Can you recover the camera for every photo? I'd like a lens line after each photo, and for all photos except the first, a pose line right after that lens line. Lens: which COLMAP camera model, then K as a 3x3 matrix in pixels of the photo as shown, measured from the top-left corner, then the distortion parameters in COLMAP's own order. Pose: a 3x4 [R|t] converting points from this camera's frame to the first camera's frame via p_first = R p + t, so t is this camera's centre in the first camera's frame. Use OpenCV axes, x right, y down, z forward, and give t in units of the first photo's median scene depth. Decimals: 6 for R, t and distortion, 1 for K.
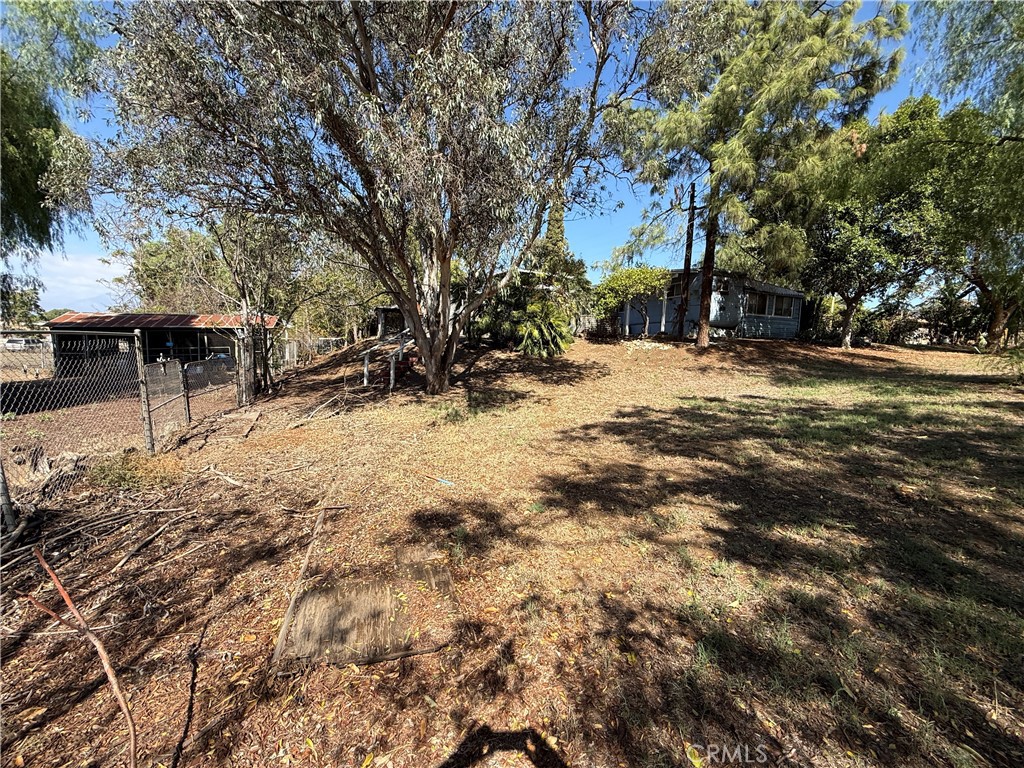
lens RADIAL K [[407.8, 0, 510.6], [0, 407.8, 383.8], [0, 0, 1]] dist [0.001048, -0.000144]
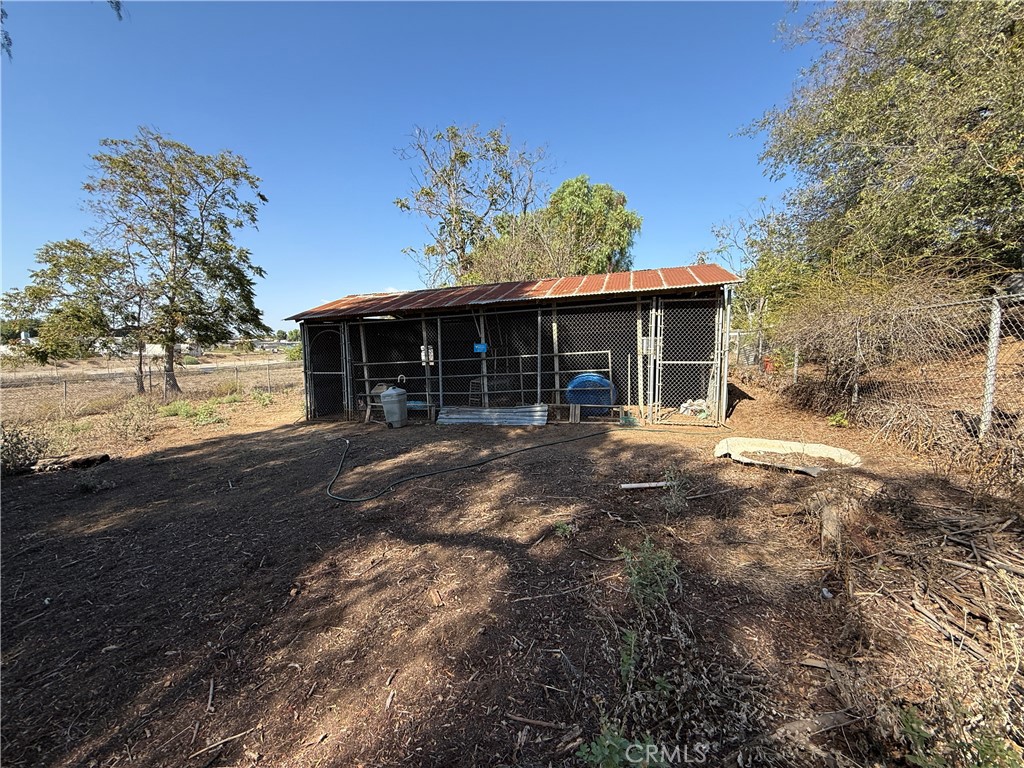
lens RADIAL K [[407.8, 0, 511.9], [0, 407.8, 382.2], [0, 0, 1]] dist [0.001048, -0.000144]
pose [[0.782260, 0.017247, -0.622713, -1.420585], [-0.018954, 0.999813, 0.003881, -0.166976], [0.622663, 0.008767, 0.782441, 1.782786]]
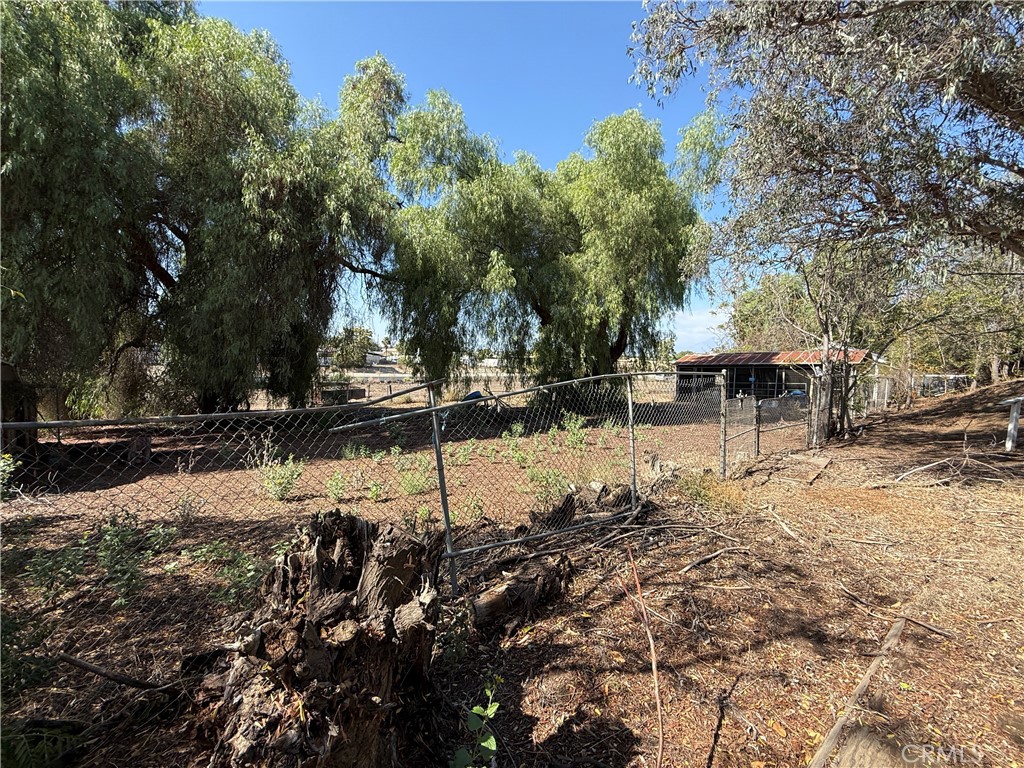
lens RADIAL K [[407.8, 0, 510.3], [0, 407.8, 382.2], [0, 0, 1]] dist [0.001048, -0.000144]
pose [[0.332374, 0.030511, -0.942654, -0.009061], [-0.113776, 0.993475, -0.007960, -0.012945], [0.936260, 0.109897, 0.333677, 0.026998]]
